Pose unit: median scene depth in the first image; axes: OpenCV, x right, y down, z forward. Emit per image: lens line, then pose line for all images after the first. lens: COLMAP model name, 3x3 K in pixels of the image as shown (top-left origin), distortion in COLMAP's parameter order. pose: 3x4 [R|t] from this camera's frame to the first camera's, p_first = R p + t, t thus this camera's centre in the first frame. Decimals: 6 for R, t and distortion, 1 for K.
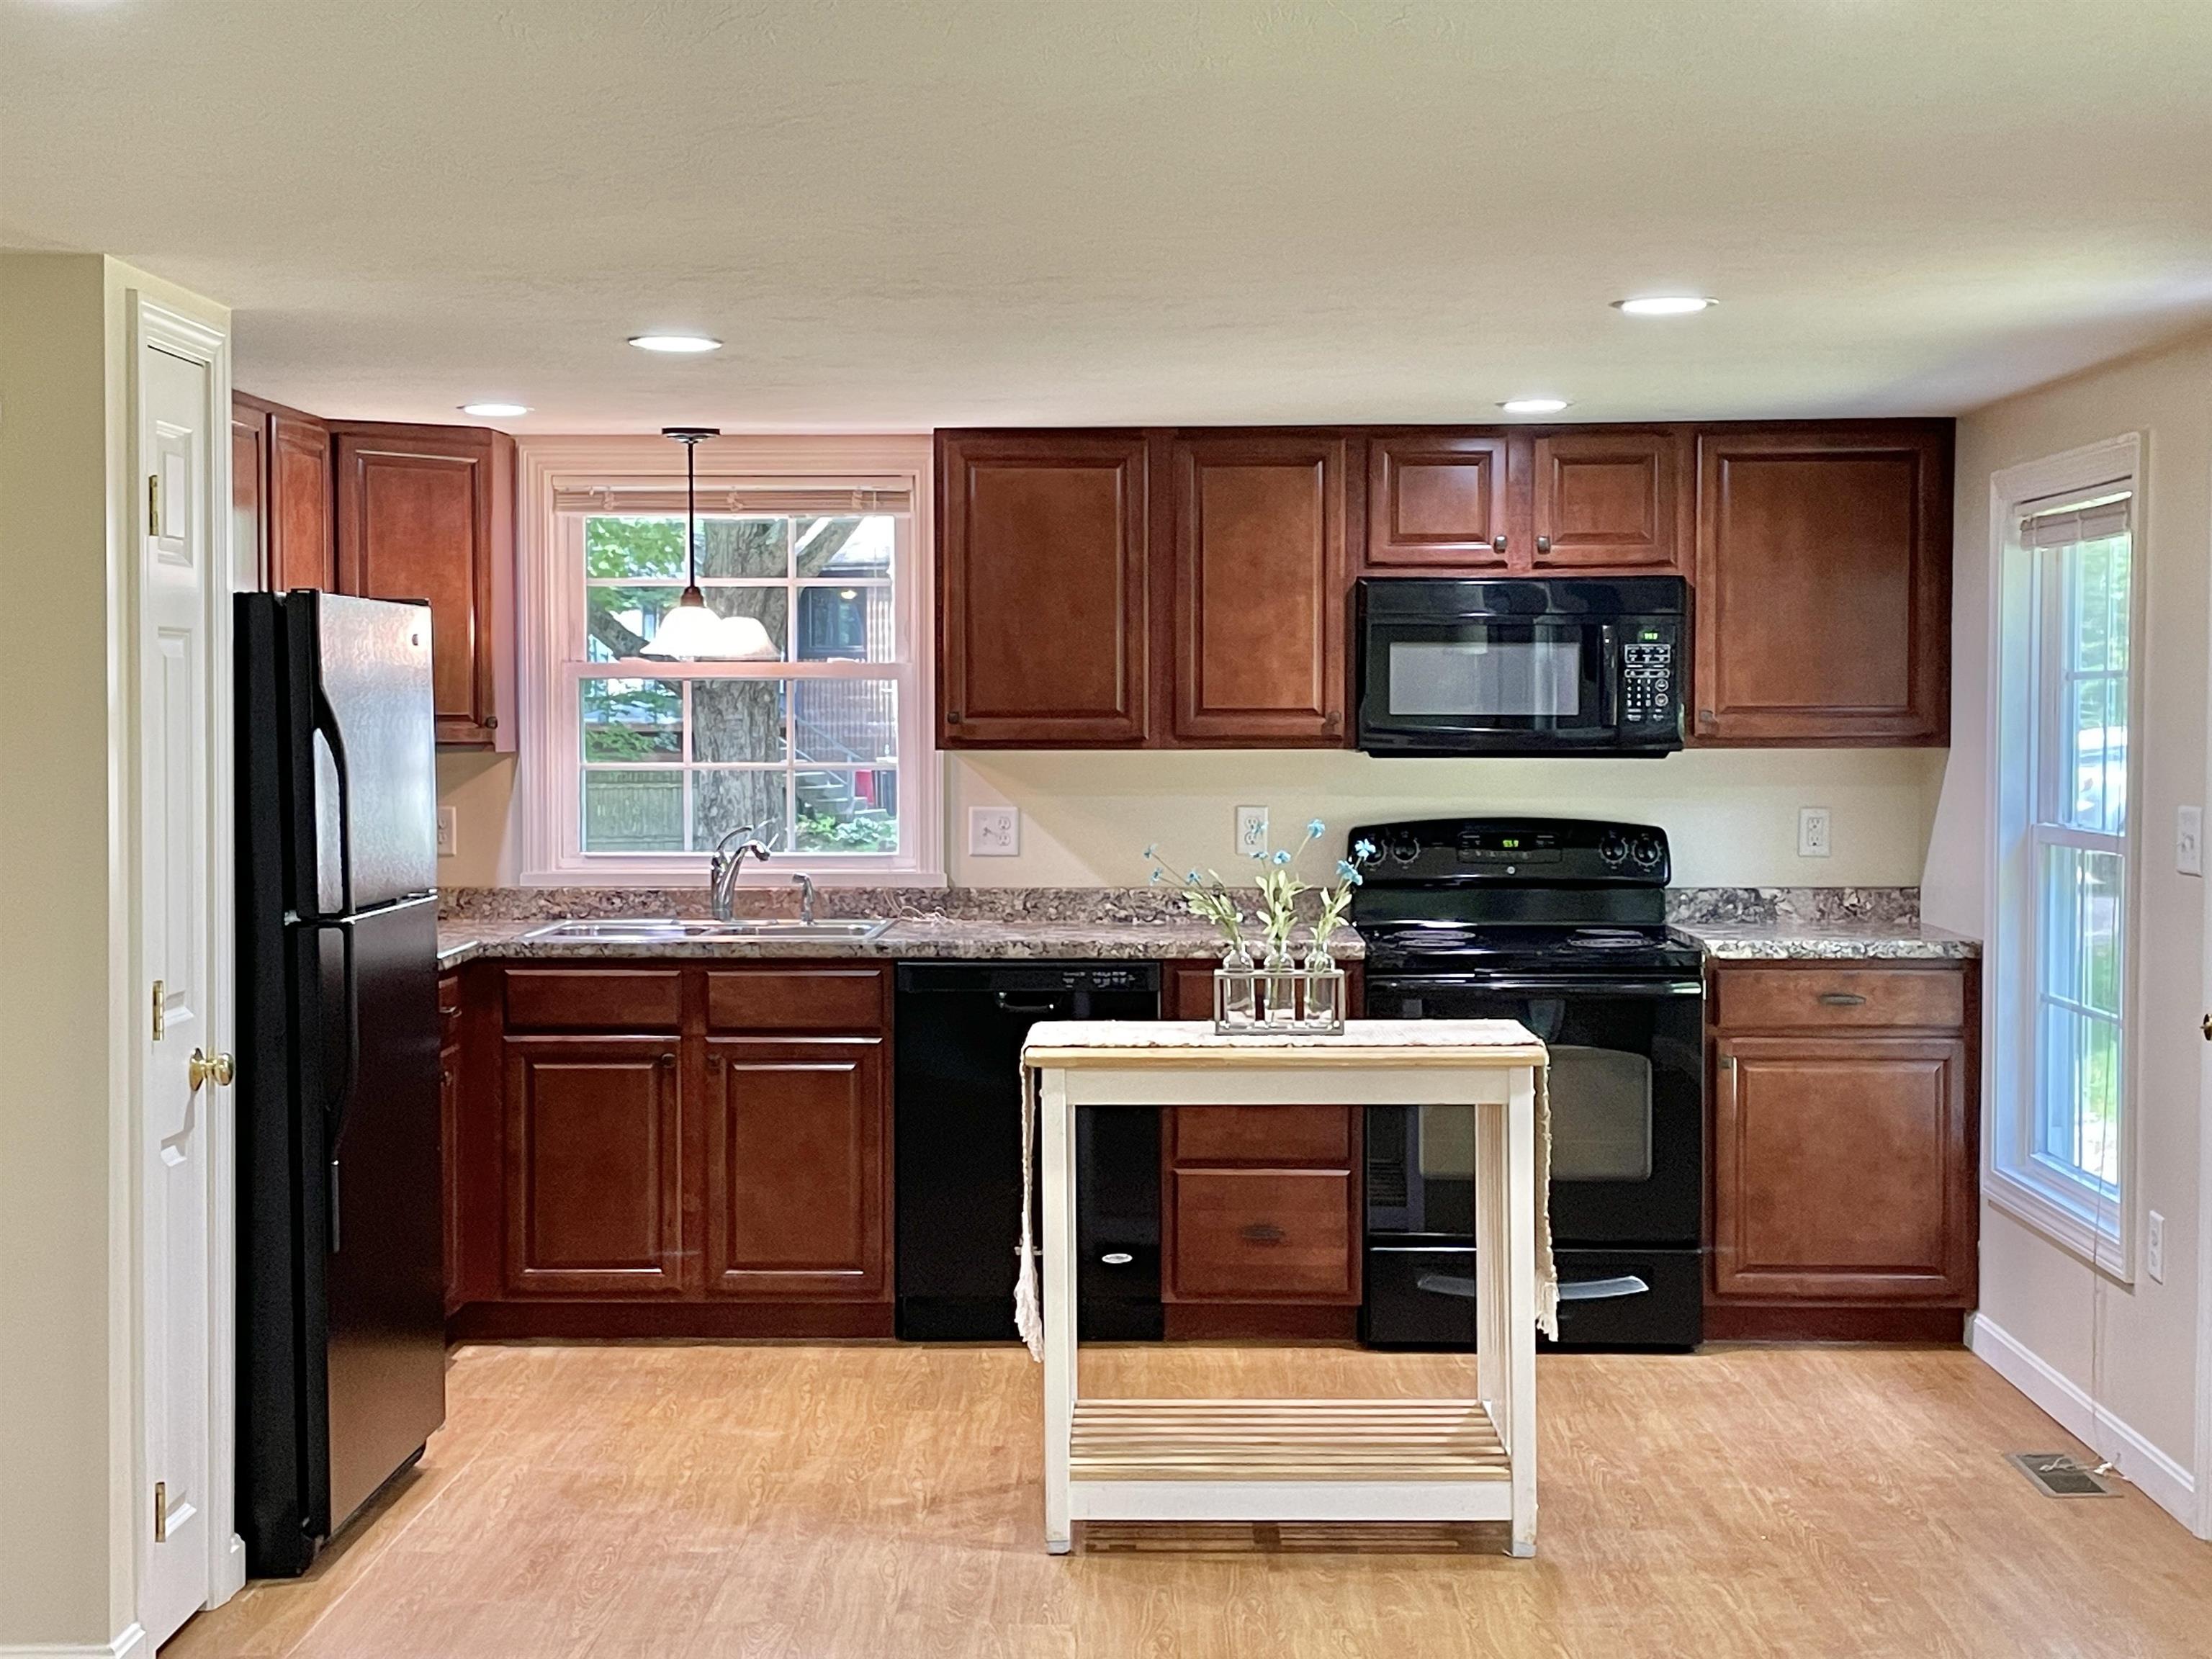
lens RADIAL K [[3189.3, 0, 1106.0], [0, 3189.3, 828.6], [0, 0, 1]] dist [0.108188, 0.000000]
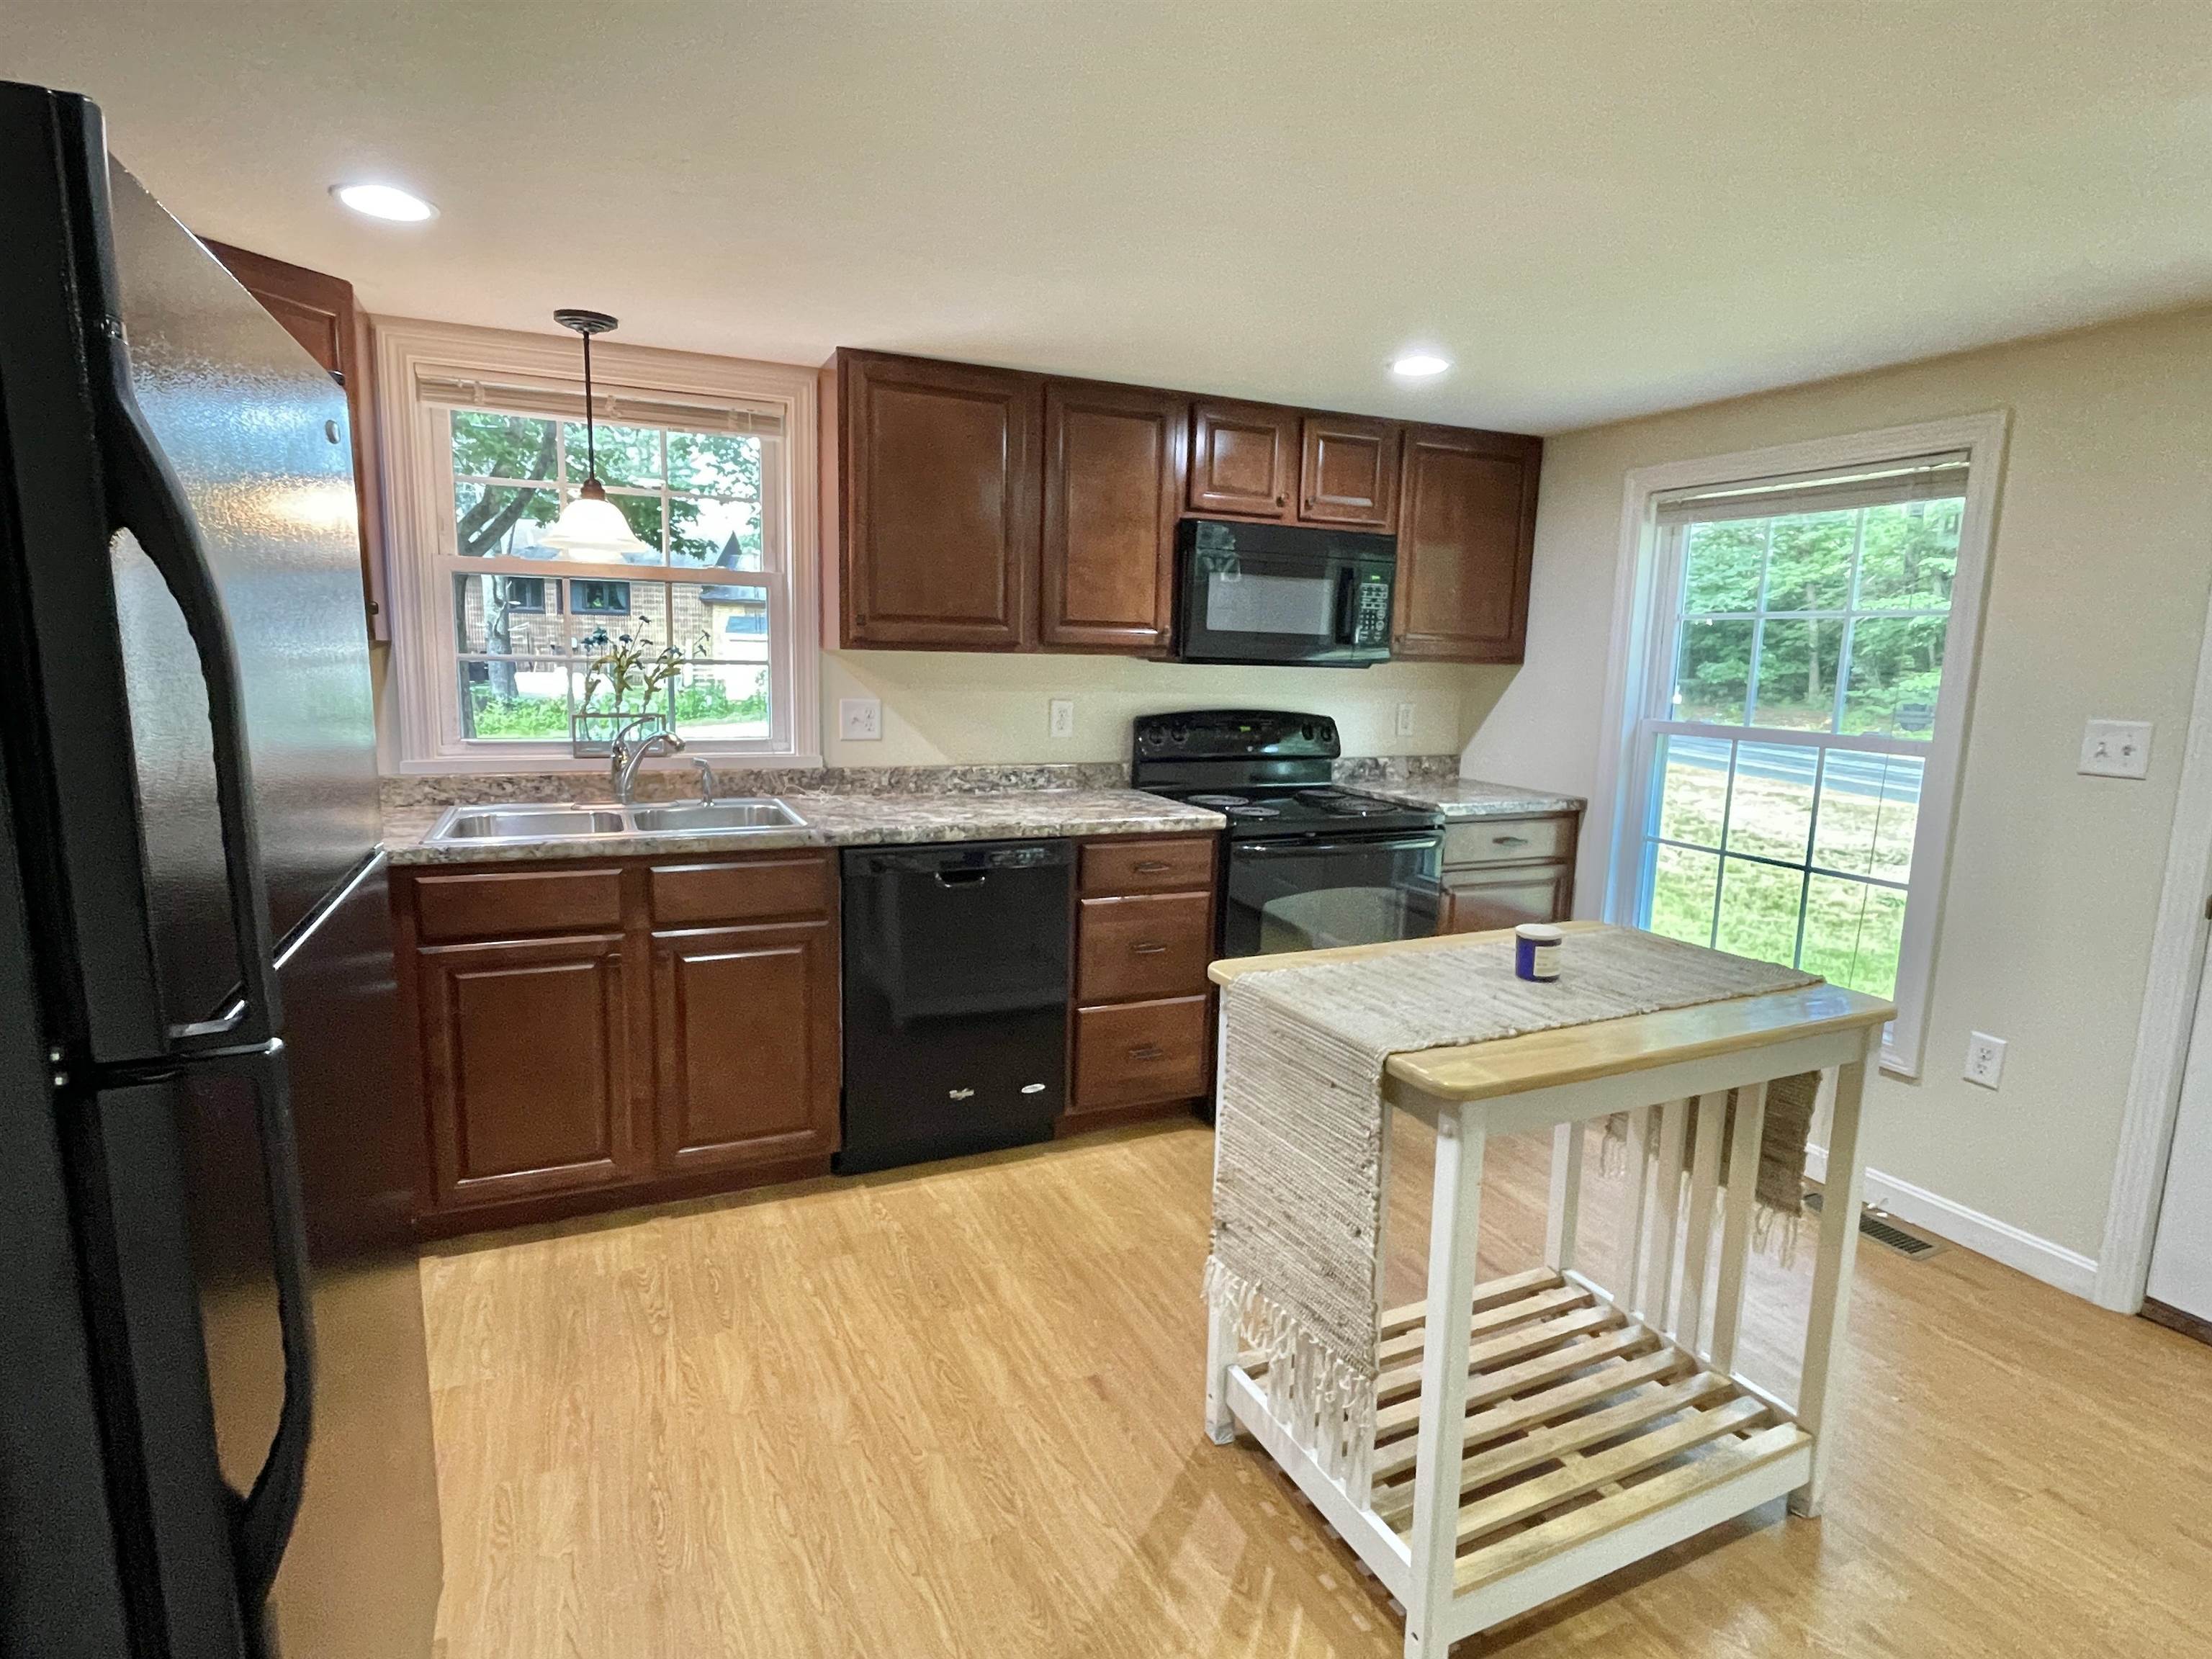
lens RADIAL K [[1134.2, 0, 1101.7], [0, 1134.2, 821.4], [0, 0, 1]] dist [-0.004560, -0.000093]
pose [[0.898331, -0.040963, 0.437406, -0.147550], [-0.009096, 0.993696, 0.111739, -0.009979], [-0.439225, -0.104357, 0.892295, 0.605213]]
